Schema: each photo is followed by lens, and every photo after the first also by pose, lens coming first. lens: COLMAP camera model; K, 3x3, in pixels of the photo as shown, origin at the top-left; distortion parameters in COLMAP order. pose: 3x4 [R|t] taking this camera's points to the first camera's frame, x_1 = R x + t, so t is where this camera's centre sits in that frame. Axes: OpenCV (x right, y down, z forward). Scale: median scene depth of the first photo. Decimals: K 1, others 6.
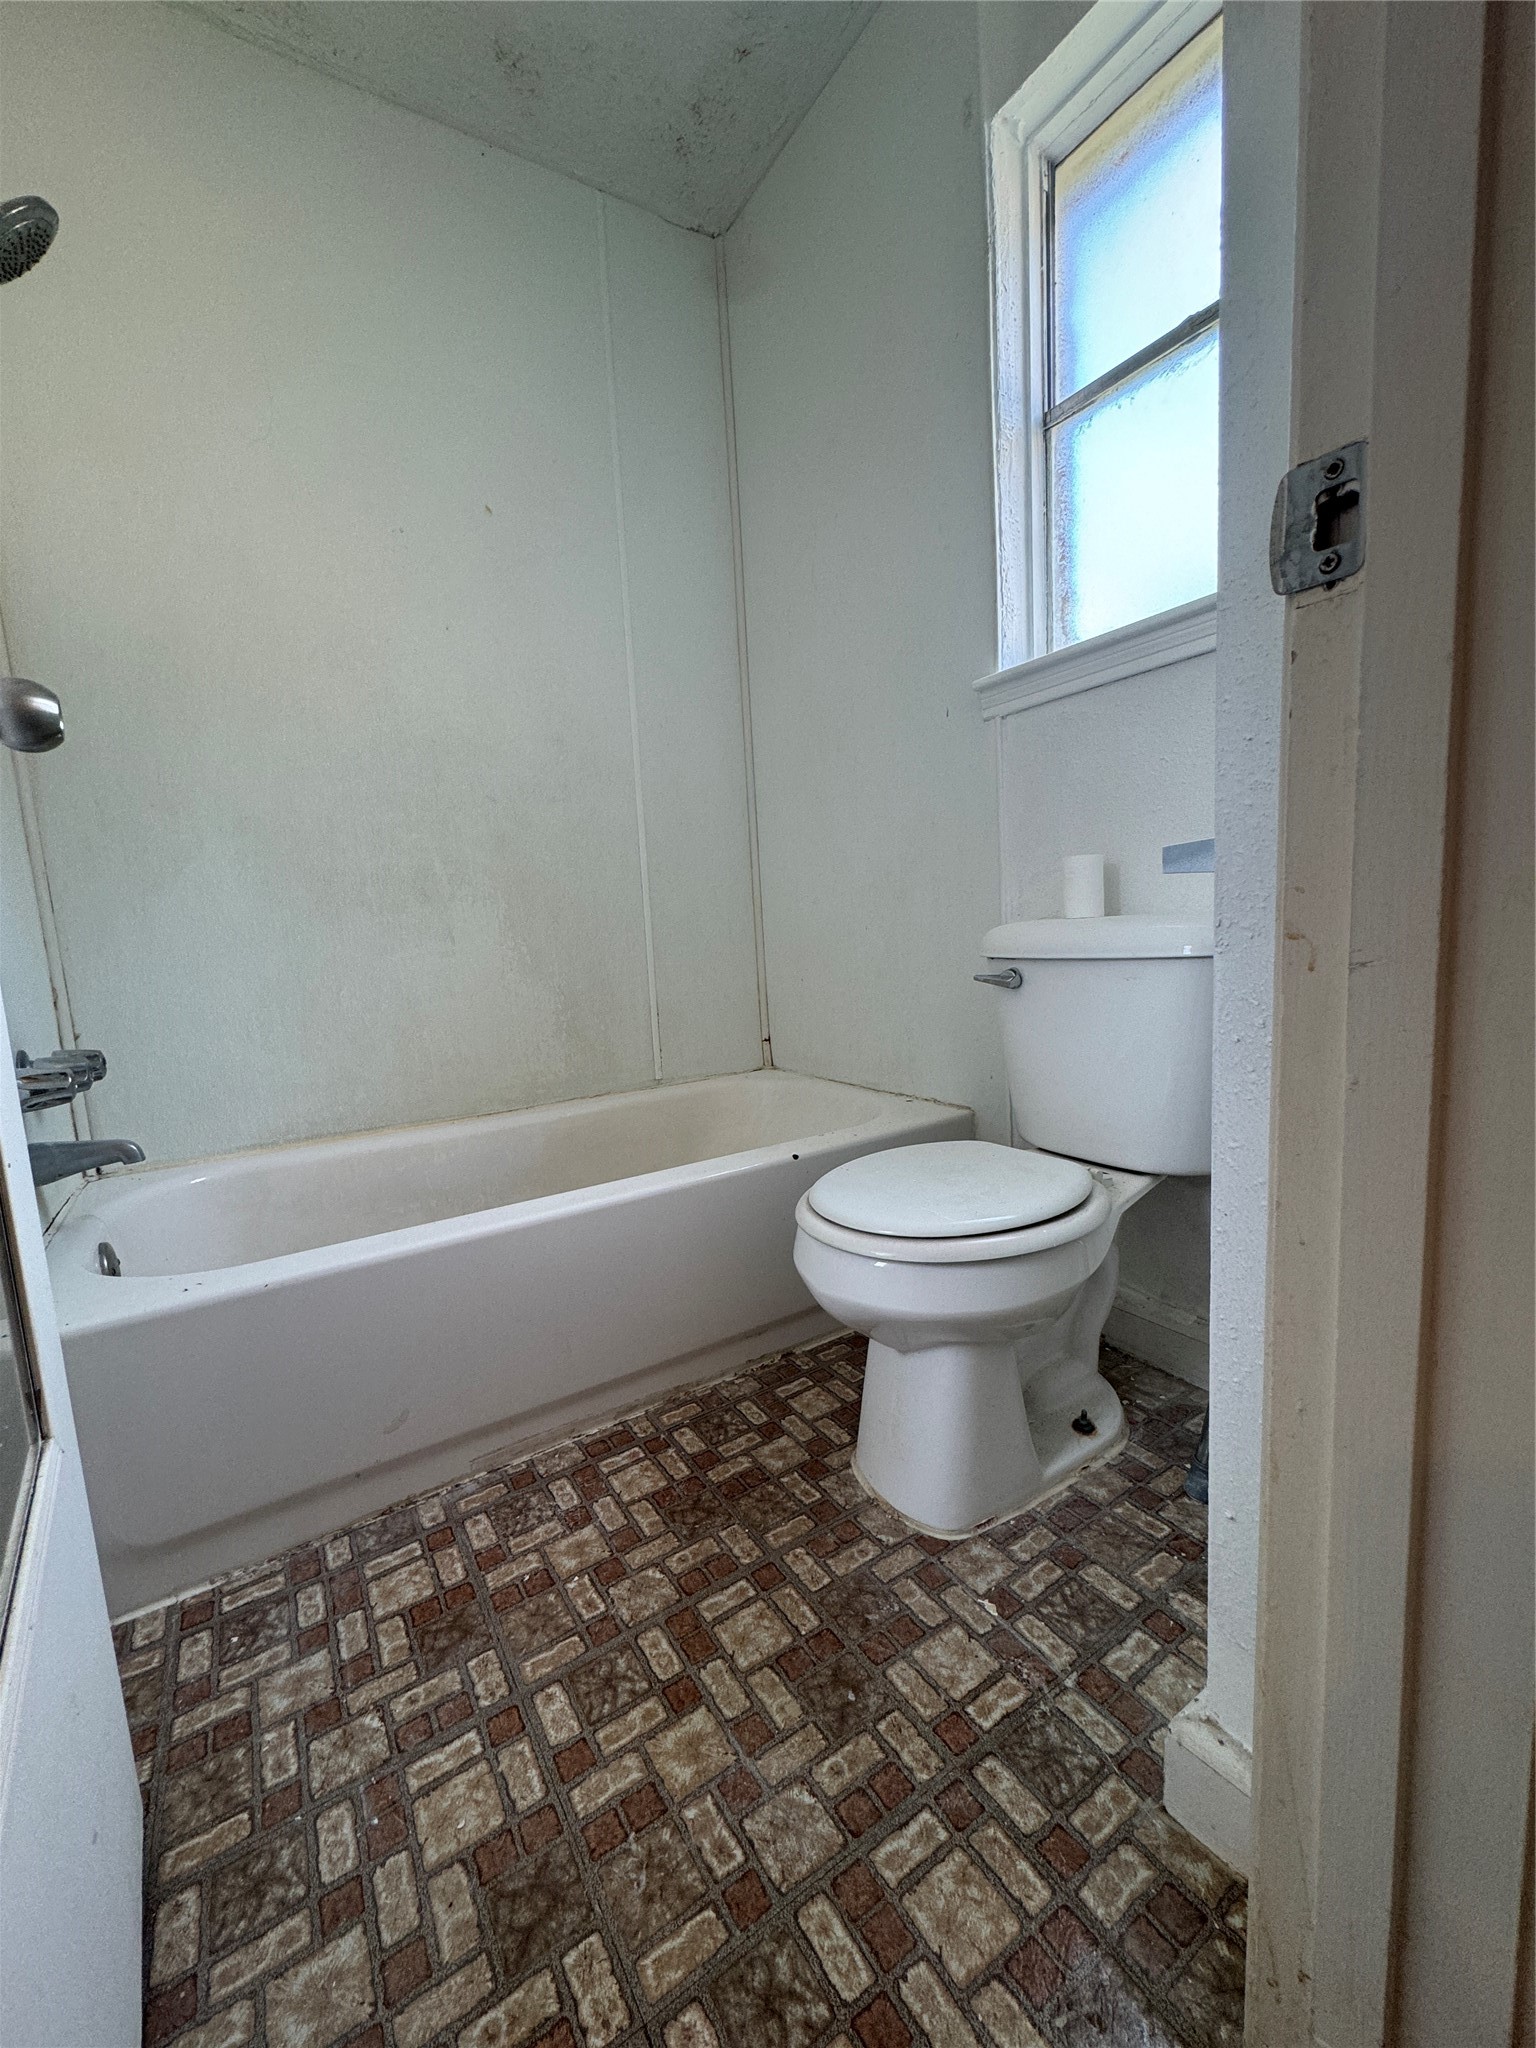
lens RADIAL K [[817.3, 0, 768.0], [0, 817.3, 1024.0], [0, 0, 1]] dist [-0.002487, 0.000528]
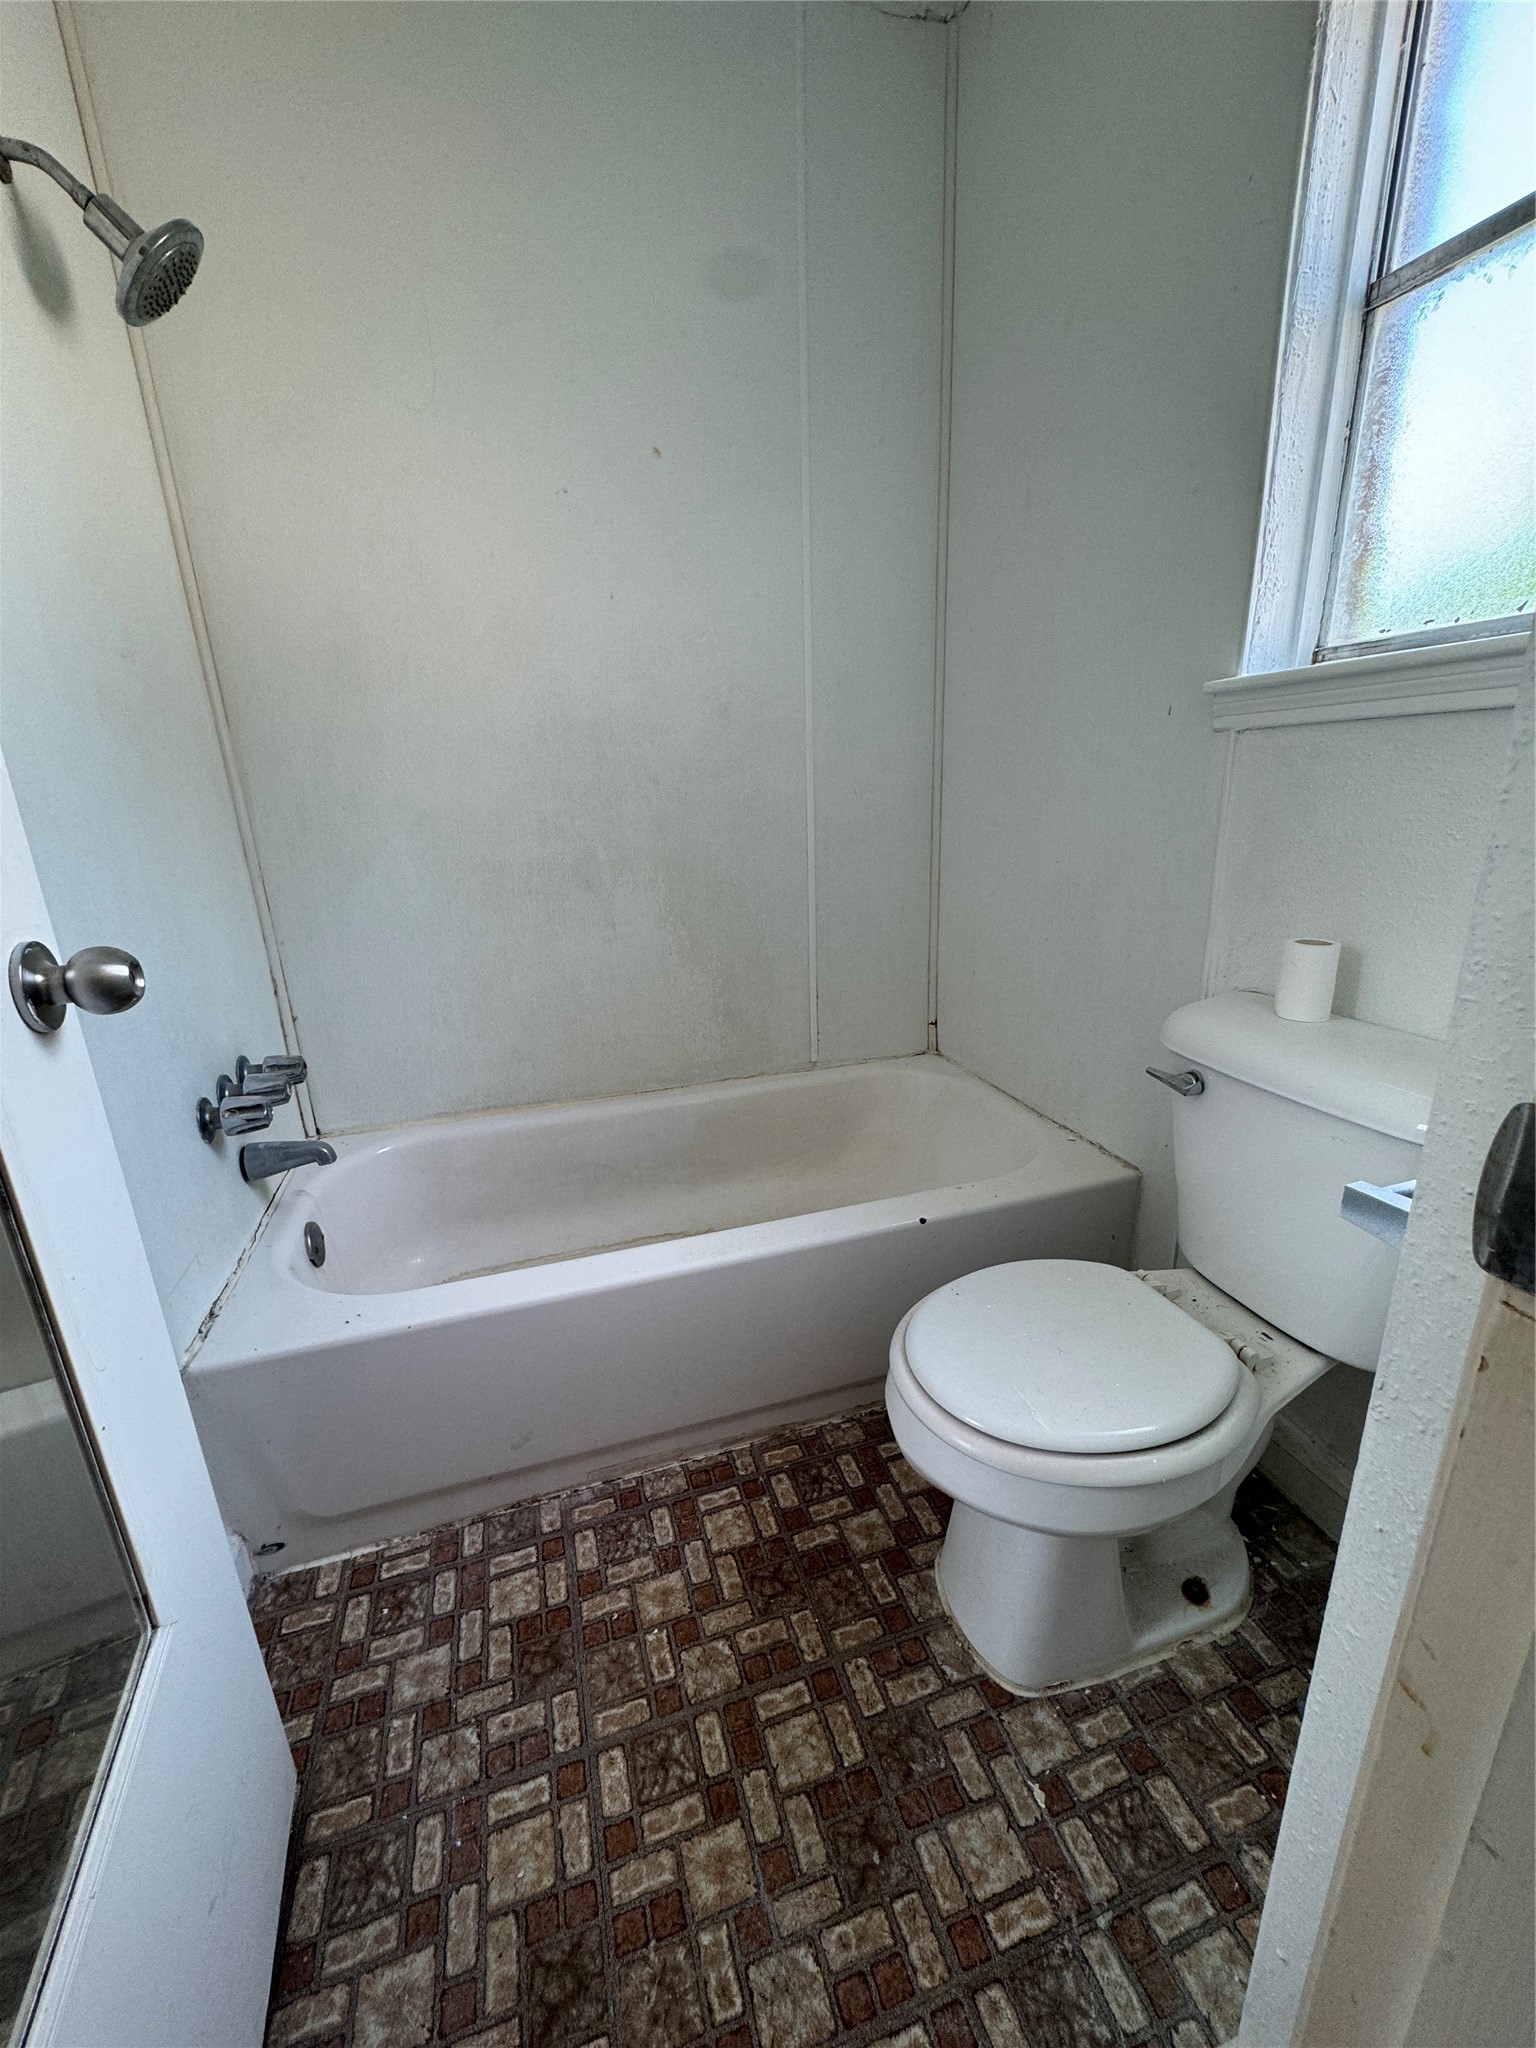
lens RADIAL K [[817.3, 0, 768.0], [0, 817.3, 1024.0], [0, 0, 1]] dist [-0.002487, 0.000528]
pose [[0.965551, 0.095120, -0.242205, 0.097879], [-0.050711, 0.981732, 0.183388, -0.327924], [0.255224, -0.164787, 0.952736, 0.124269]]
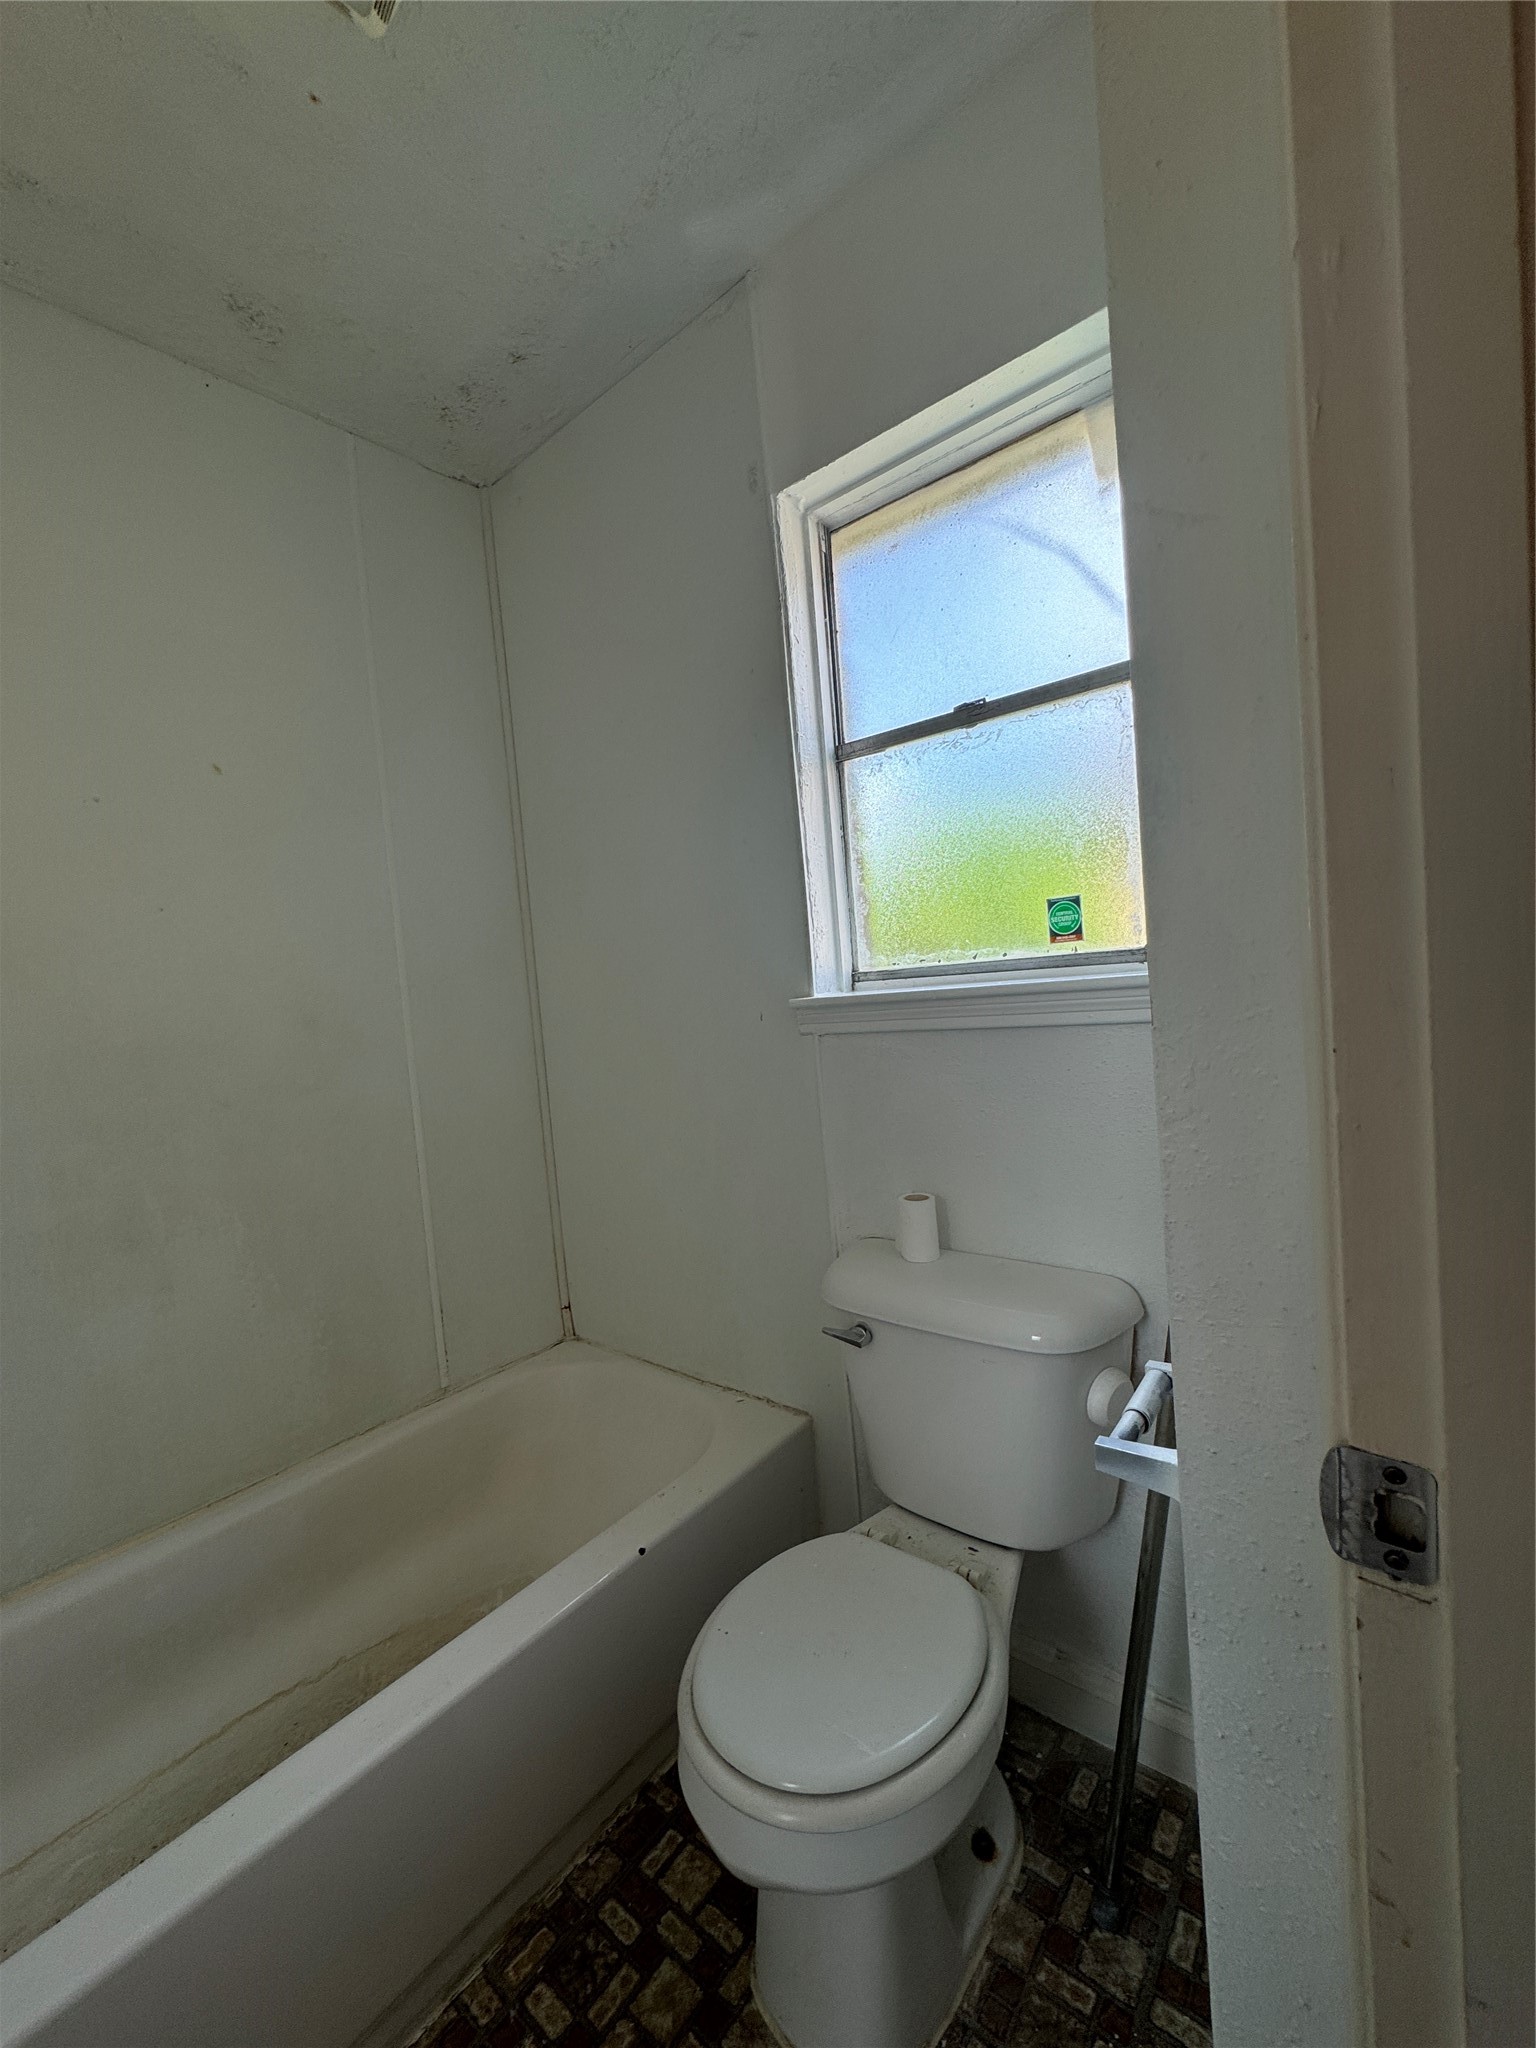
lens RADIAL K [[818.3, 0, 768.0], [0, 818.3, 1024.0], [0, 0, 1]] dist [-0.001247, 0.001037]
pose [[0.951764, -0.040148, 0.304194, -0.120410], [0.068611, 0.994146, -0.083461, -0.463626], [-0.299062, 0.100306, 0.948947, 0.089241]]
